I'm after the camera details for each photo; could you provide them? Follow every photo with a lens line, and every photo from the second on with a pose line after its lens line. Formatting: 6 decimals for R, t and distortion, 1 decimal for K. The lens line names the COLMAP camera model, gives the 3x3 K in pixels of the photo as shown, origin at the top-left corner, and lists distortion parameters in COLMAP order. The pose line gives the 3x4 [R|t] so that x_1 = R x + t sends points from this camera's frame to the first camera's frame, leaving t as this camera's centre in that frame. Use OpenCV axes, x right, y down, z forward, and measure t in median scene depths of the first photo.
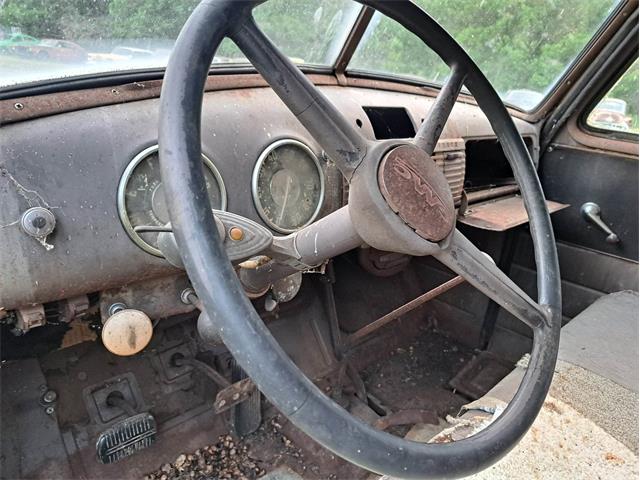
lens RADIAL K [[464.3, 0, 323.1], [0, 464.3, 236.8], [0, 0, 1]] dist [0.064323, -0.060236]
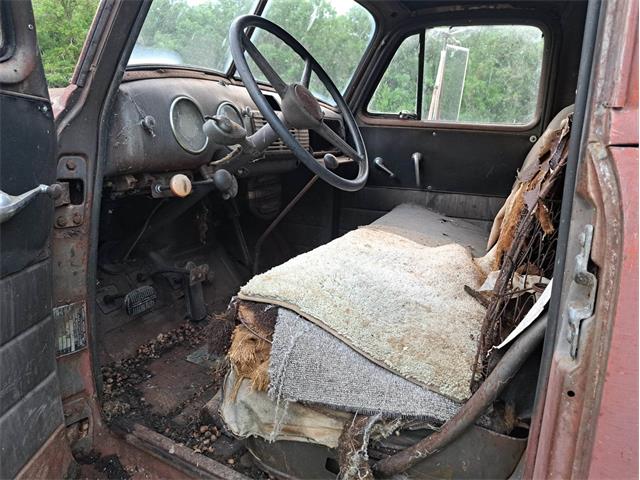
lens RADIAL K [[464.3, 0, 323.1], [0, 464.3, 236.8], [0, 0, 1]] dist [0.064323, -0.060236]
pose [[0.923024, -0.138161, 0.359080, -0.310217], [0.168591, 0.984168, -0.054694, 0.327770], [-0.345838, 0.111021, 0.931703, -0.563134]]
